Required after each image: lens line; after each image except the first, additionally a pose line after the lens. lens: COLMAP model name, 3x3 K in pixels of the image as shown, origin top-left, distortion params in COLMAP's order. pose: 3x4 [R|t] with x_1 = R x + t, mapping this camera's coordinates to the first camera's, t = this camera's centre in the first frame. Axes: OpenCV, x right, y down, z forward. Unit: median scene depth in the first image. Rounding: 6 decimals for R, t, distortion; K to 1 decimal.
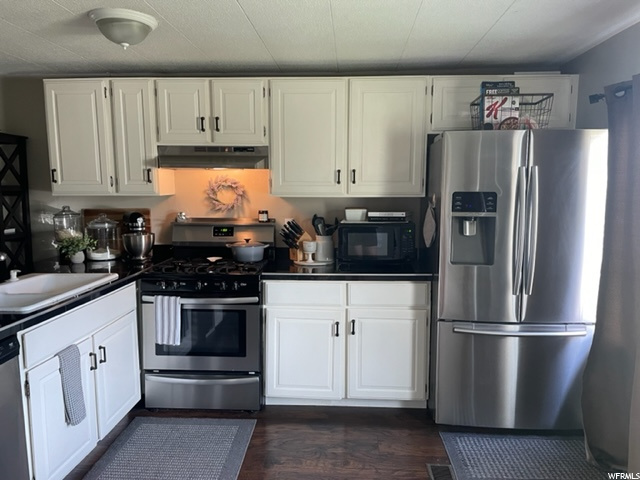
lens RADIAL K [[482.1, 0, 318.8], [0, 482.1, 240.9], [0, 0, 1]] dist [0.060244, -0.053388]
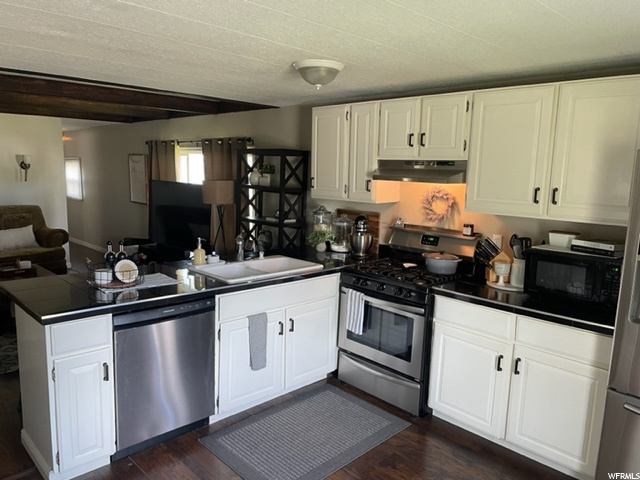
lens RADIAL K [[482.1, 0, 316.4], [0, 482.1, 239.1], [0, 0, 1]] dist [0.060244, -0.053388]
pose [[0.731170, 0.119876, -0.671581, 0.354674], [-0.107023, 0.992407, 0.060624, -0.065078], [0.673748, 0.027548, 0.738447, 0.070749]]
